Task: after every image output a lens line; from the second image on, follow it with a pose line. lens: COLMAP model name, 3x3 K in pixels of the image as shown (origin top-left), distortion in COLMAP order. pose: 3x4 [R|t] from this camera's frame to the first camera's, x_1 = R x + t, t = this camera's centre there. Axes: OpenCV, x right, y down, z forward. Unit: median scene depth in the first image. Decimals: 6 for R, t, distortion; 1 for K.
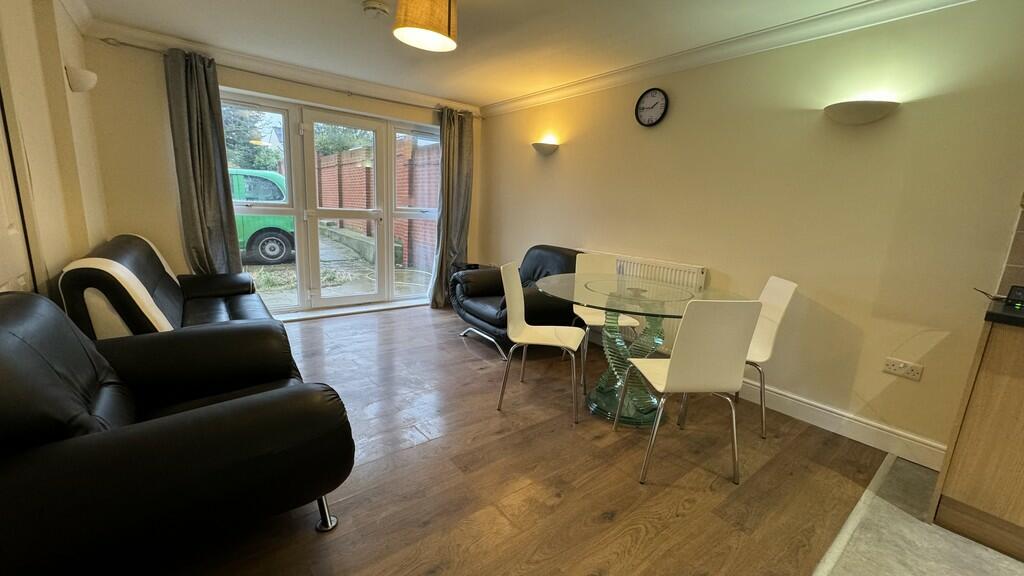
lens RADIAL K [[404.4, 0, 510.6], [0, 404.4, 287.5], [0, 0, 1]] dist [-0.003468, -0.000059]
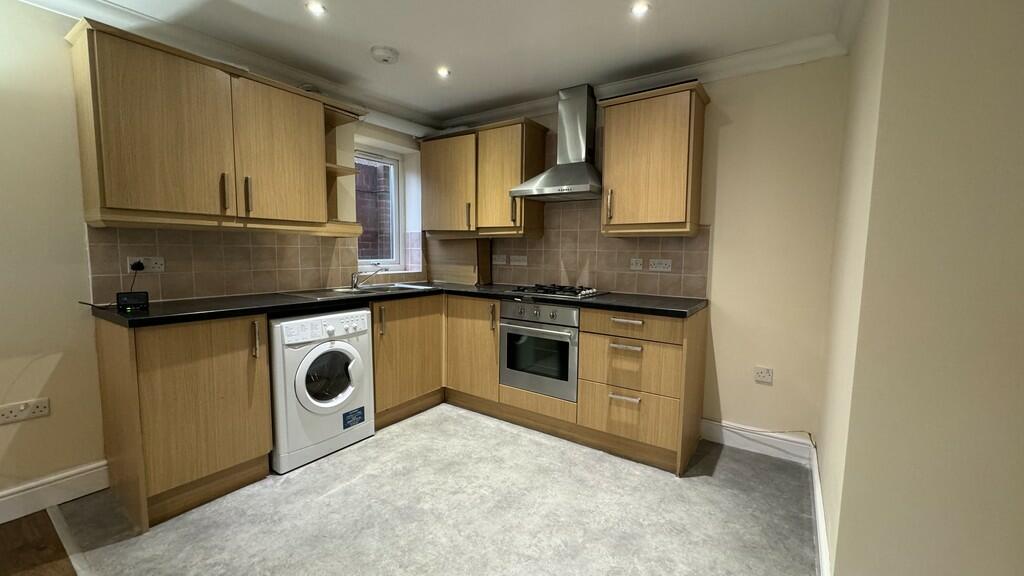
lens RADIAL K [[404.4, 0, 512.3], [0, 404.4, 289.1], [0, 0, 1]] dist [-0.003468, -0.000059]
pose [[-0.298849, -0.143814, 0.943402, -0.051227], [0.159297, 0.967191, 0.197903, -0.028482], [-0.940911, 0.209424, -0.266135, 0.129509]]
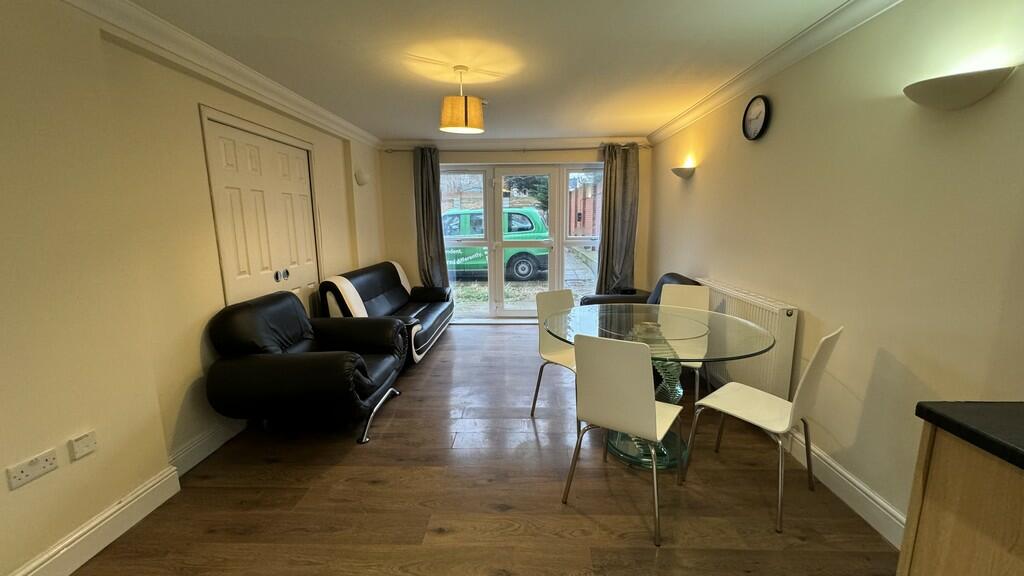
lens RADIAL K [[404.4, 0, 510.5], [0, 404.4, 287.5], [0, 0, 1]] dist [-0.003468, -0.000059]
pose [[0.766185, 0.048749, -0.640768, 0.480420], [-0.079587, 0.996640, -0.019340, -0.026807], [0.637672, 0.065815, 0.767491, 0.030255]]
